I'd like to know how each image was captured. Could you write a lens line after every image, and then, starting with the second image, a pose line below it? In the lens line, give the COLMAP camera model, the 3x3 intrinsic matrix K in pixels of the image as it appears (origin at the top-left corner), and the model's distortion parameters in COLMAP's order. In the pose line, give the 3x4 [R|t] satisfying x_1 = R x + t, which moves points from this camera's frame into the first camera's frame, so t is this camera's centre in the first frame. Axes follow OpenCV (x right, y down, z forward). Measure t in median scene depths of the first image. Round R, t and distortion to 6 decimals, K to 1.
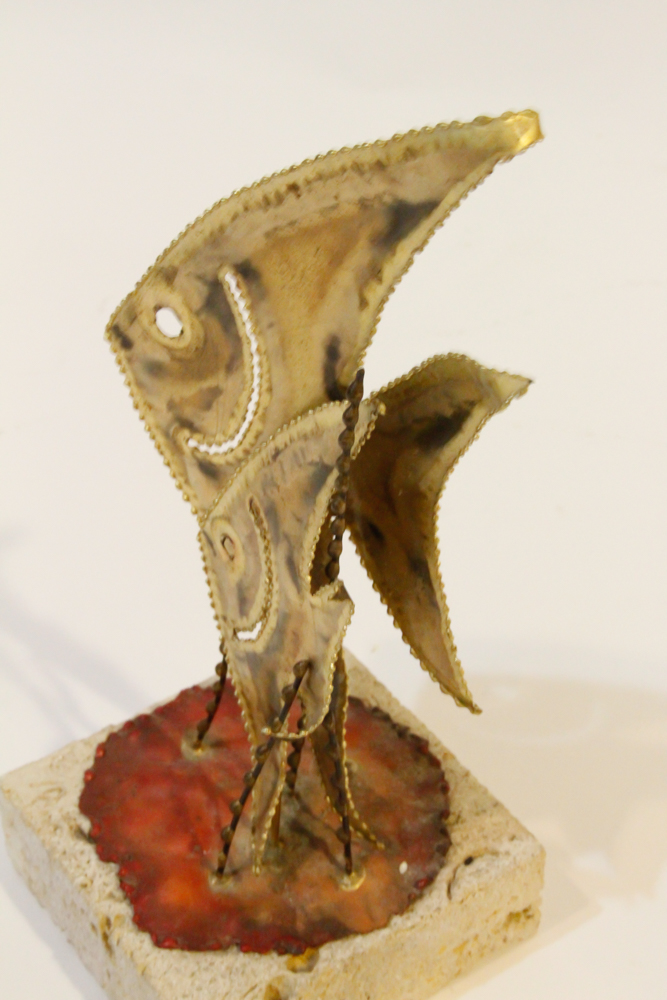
lens RADIAL K [[2072.6, 0, 299.9], [0, 2072.6, 451.0], [0, 0, 1]] dist [0.010325, 0.000000]
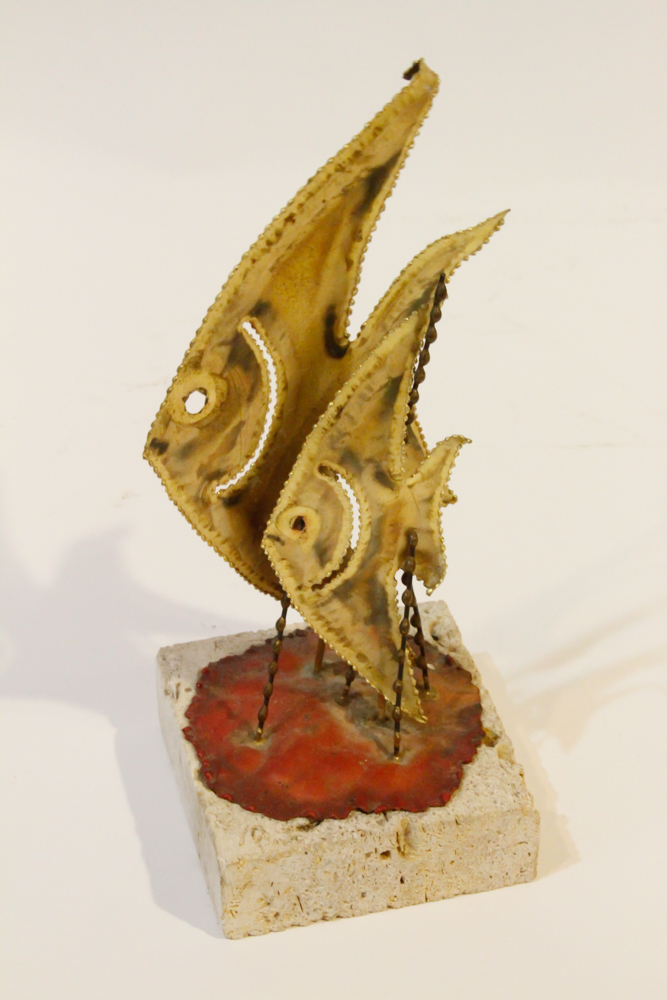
lens RADIAL K [[2353.7, 0, 334.0], [0, 2353.7, 491.9], [0, 0, 1]] dist [0.032254, 0.000000]
pose [[0.357655, -0.563062, 0.745013, -1.138160], [0.596918, 0.751369, 0.281307, -0.377144], [-0.718172, 0.344101, 0.604833, 0.119836]]
